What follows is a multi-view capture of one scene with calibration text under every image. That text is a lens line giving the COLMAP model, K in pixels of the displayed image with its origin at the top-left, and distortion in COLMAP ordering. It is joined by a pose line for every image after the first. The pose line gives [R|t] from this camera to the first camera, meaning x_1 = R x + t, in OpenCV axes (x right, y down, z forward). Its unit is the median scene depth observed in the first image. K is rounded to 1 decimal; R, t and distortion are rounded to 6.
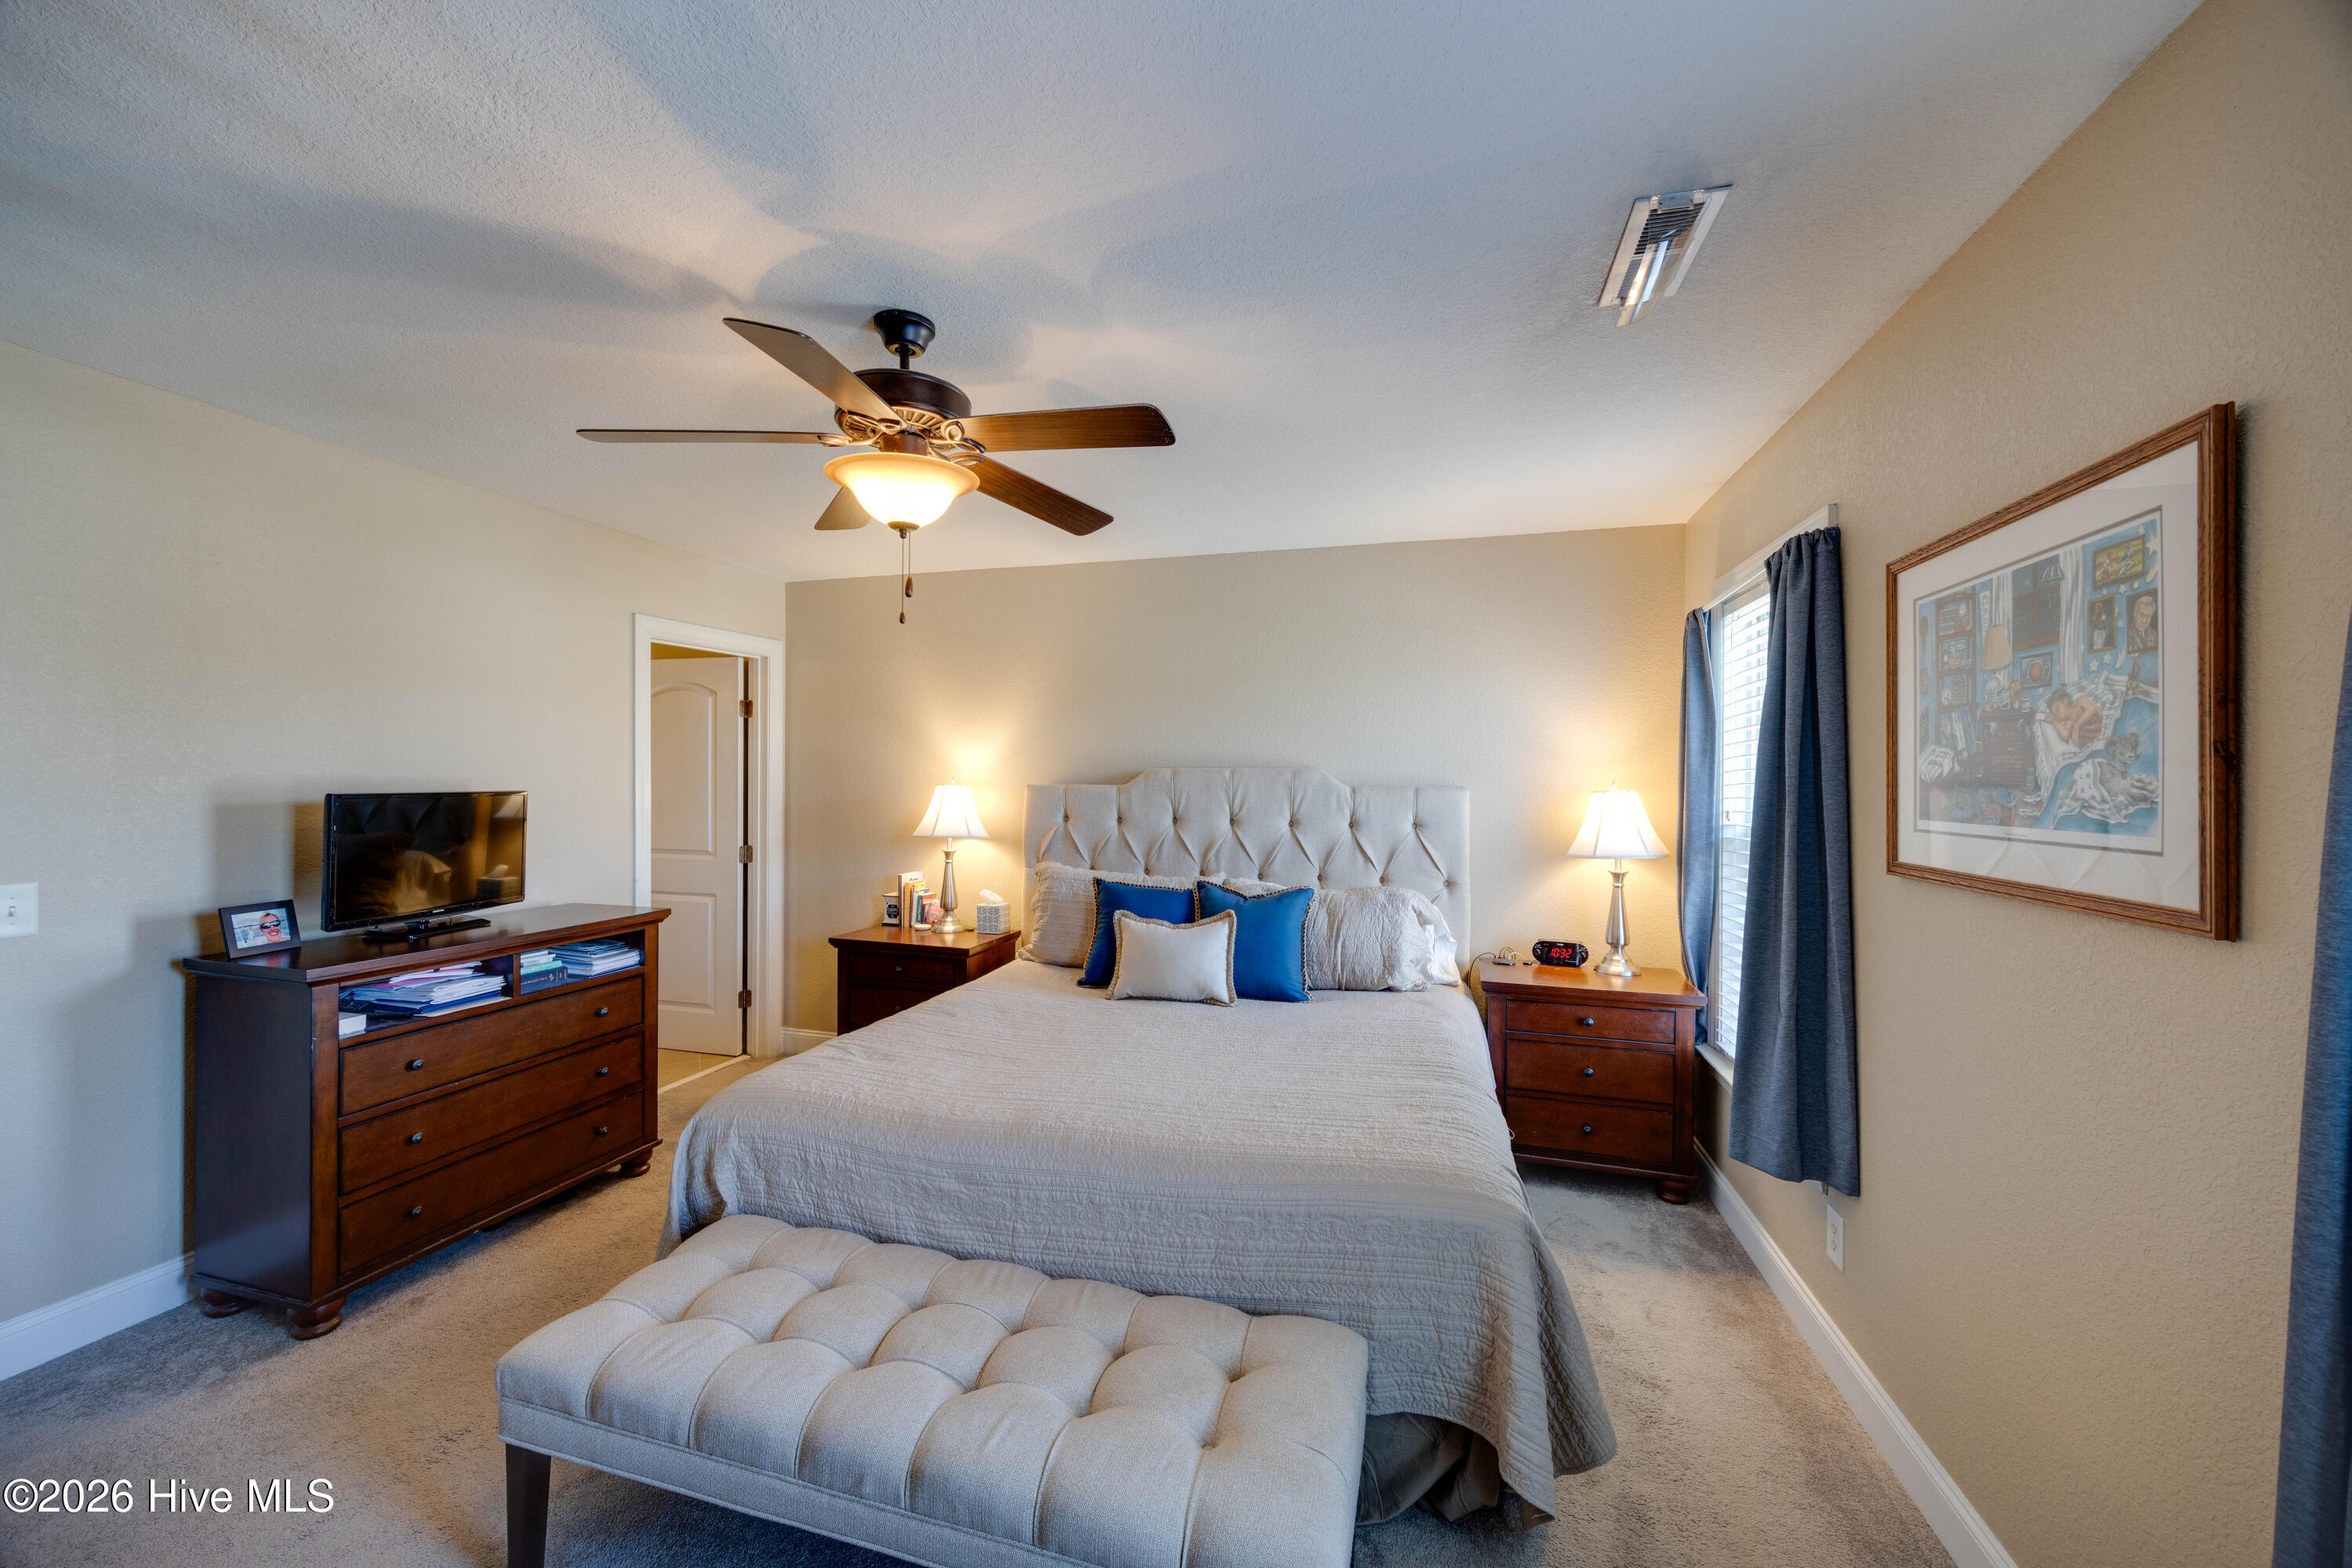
lens RADIAL K [[886.4, 0, 1166.2], [0, 886.4, 774.6], [0, 0, 1]] dist [-0.003533, -0.000251]
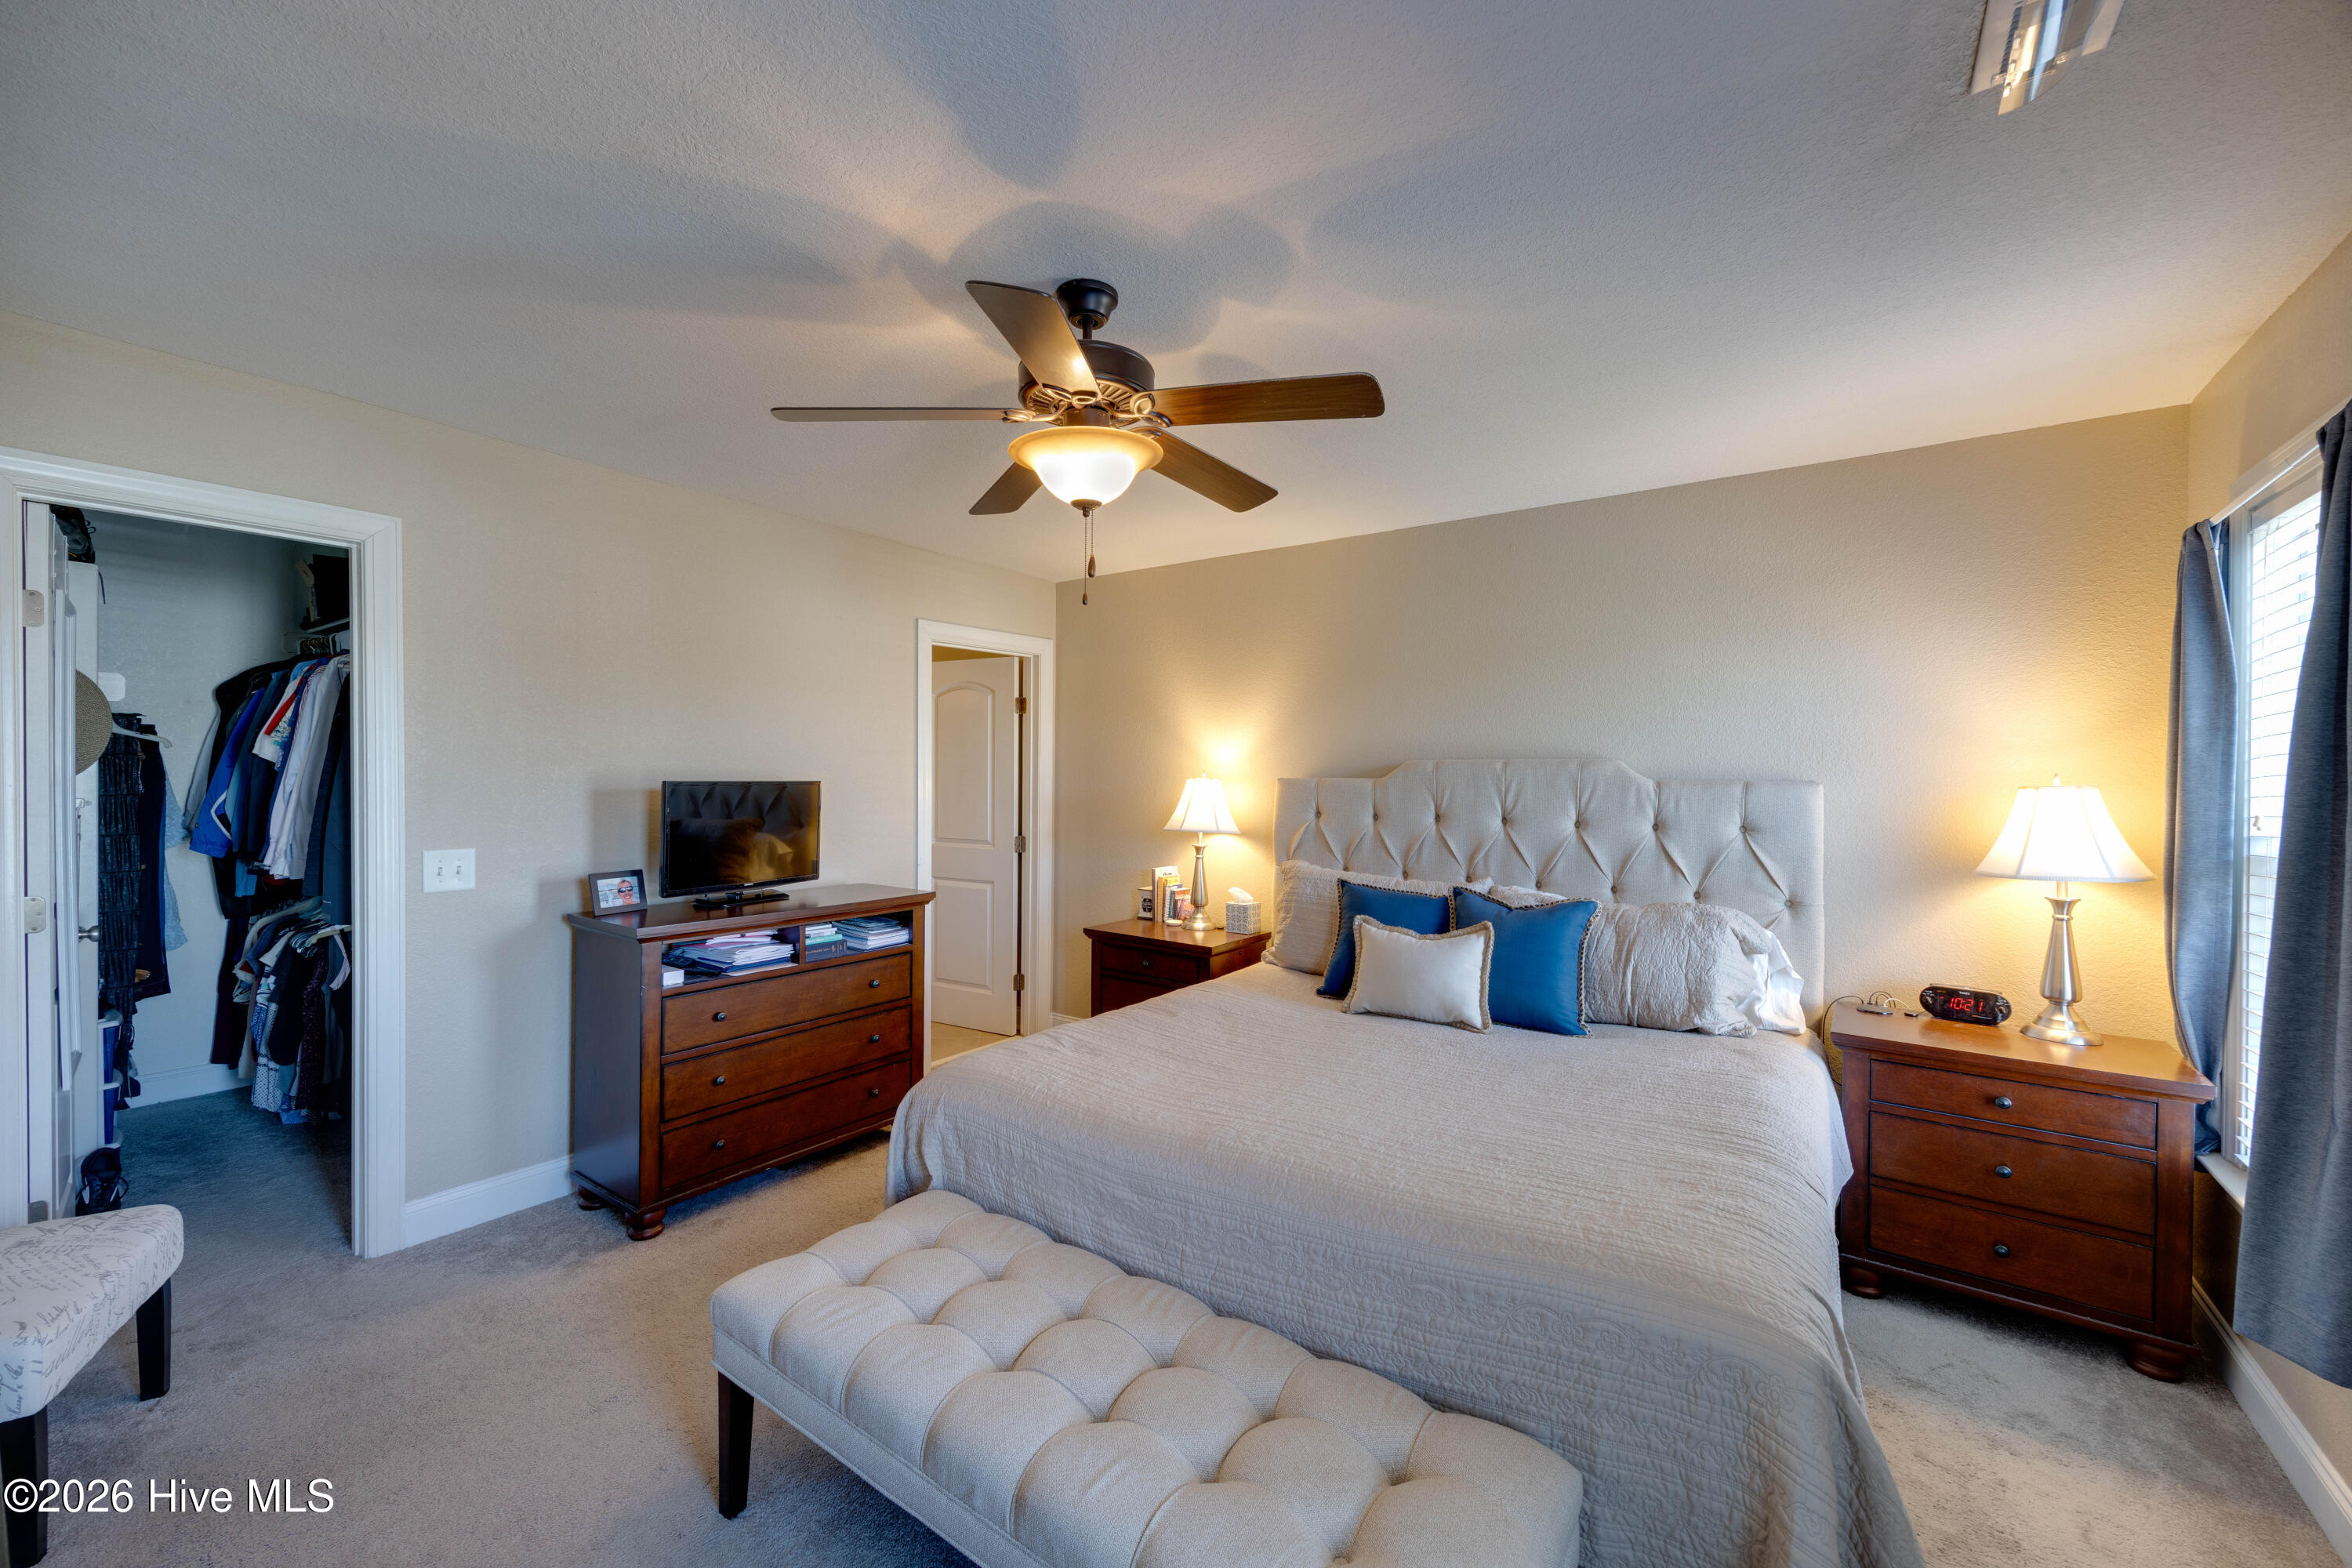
lens RADIAL K [[910.6, 0, 1174.2], [0, 910.6, 774.5], [0, 0, 1]] dist [0.002370, -0.000646]
pose [[0.942263, 0.000702, -0.334874, 0.104373], [-0.000673, 1.000000, 0.000203, 0.011949], [0.334874, 0.000034, 0.942263, 0.077801]]
